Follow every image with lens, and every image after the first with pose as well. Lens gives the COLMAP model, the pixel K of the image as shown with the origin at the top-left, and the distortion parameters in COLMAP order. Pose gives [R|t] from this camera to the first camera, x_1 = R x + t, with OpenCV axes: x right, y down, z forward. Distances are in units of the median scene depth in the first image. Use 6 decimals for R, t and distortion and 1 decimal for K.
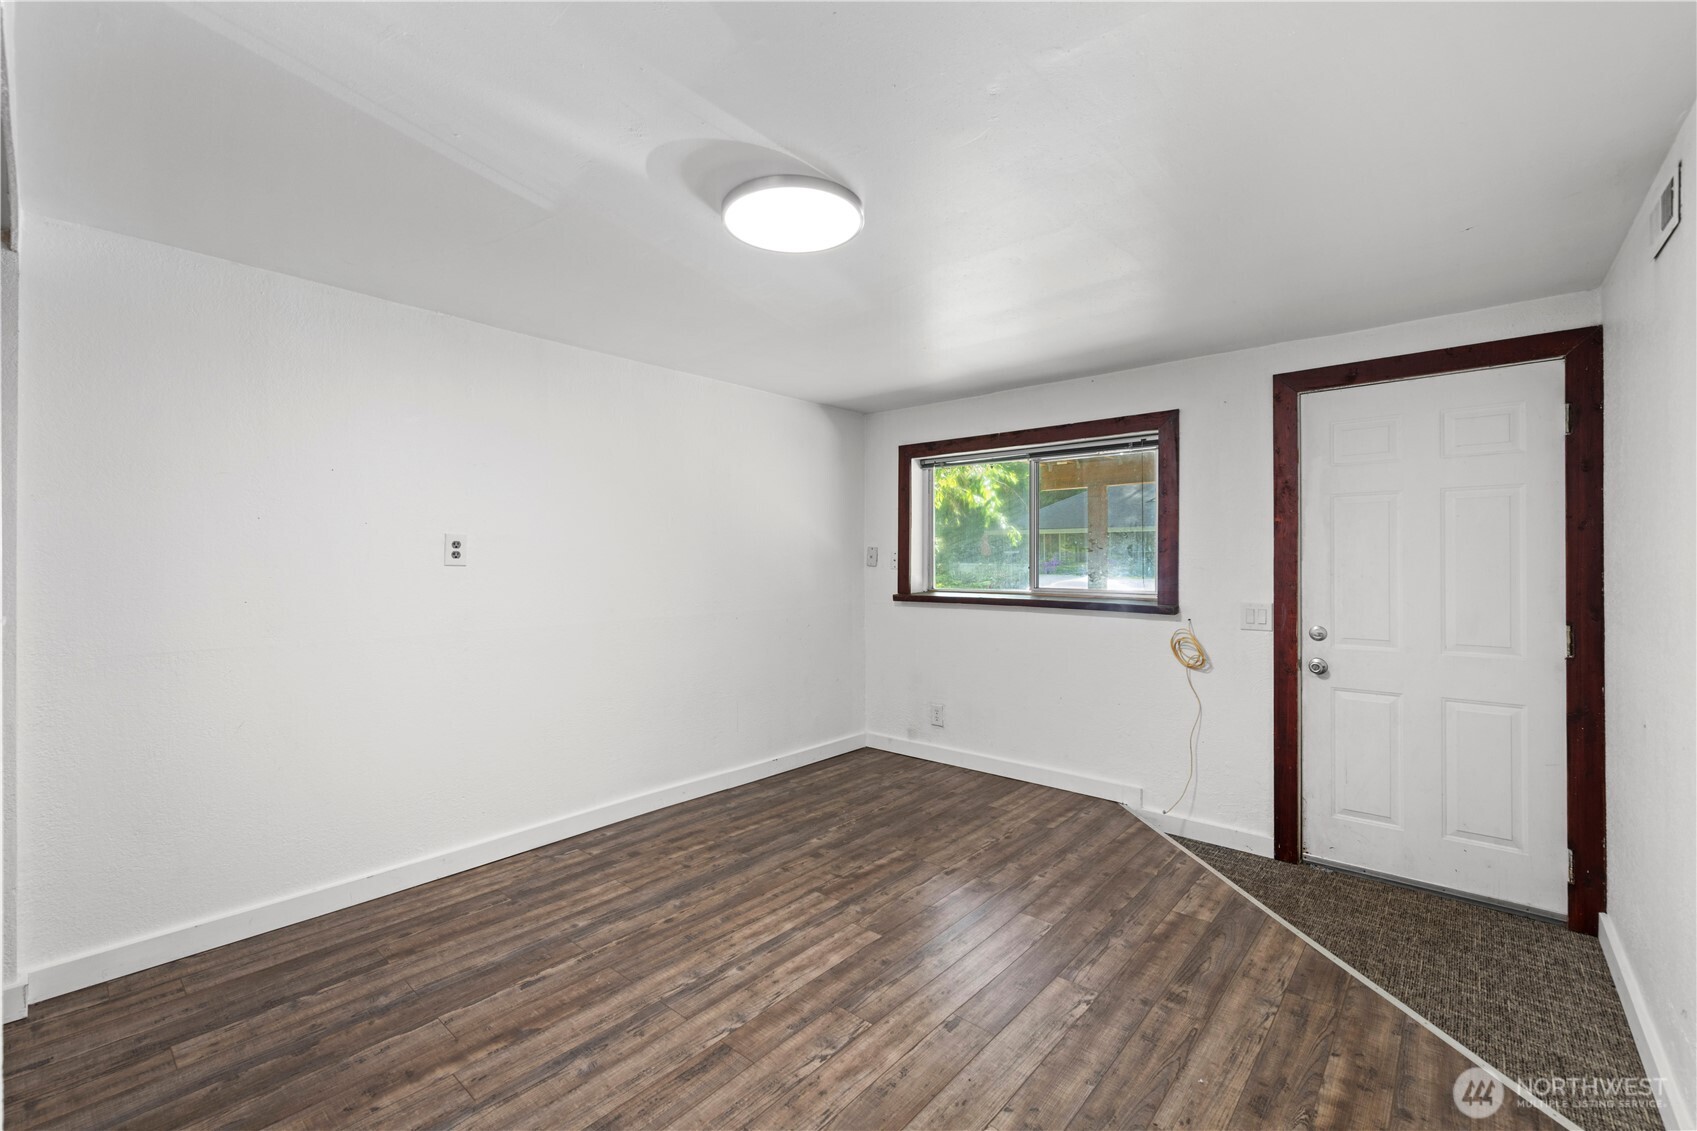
lens RADIAL K [[692.2, 0, 850.4], [0, 692.2, 551.5], [0, 0, 1]] dist [-0.001084, -0.000063]
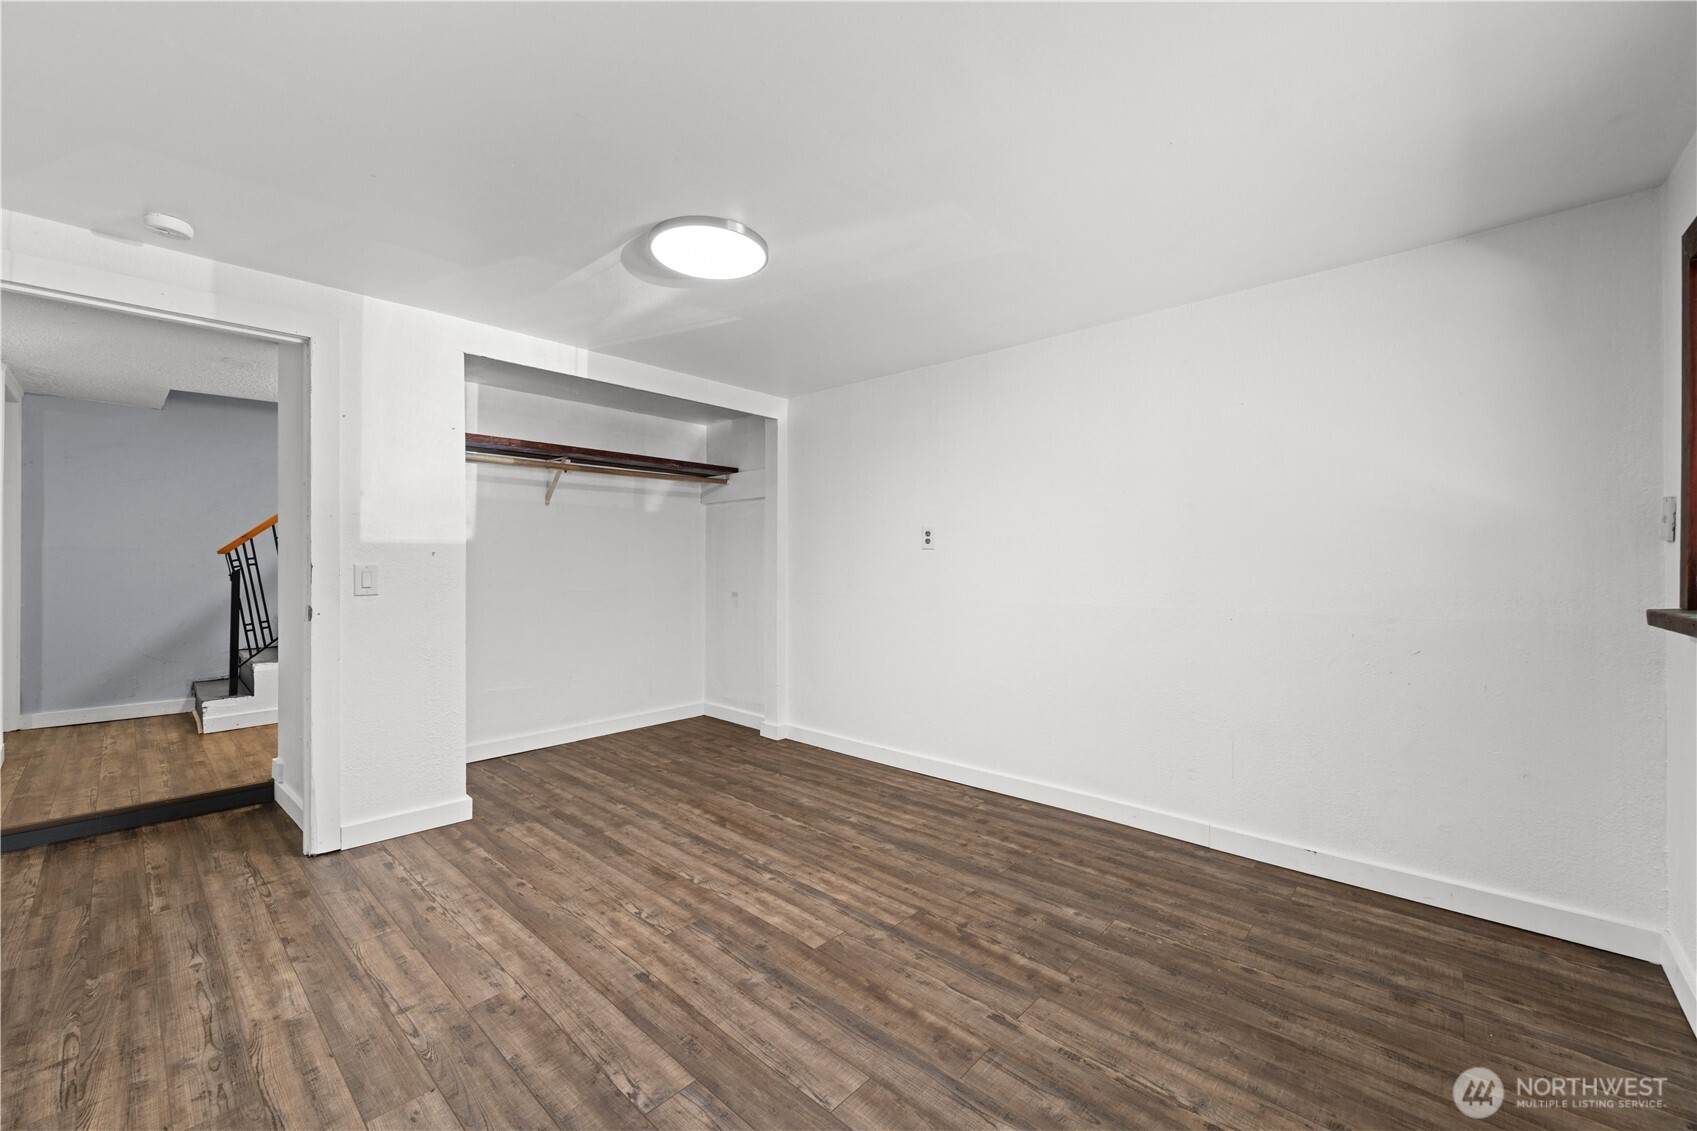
lens RADIAL K [[667.6, 0, 852.6], [0, 667.6, 548.0], [0, 0, 1]] dist [-0.002528, -0.000014]
pose [[-0.004357, -0.020999, -0.999770, 0.838780], [0.014300, 0.999676, -0.021060, 0.049336], [0.999888, -0.014388, -0.004055, 0.963410]]
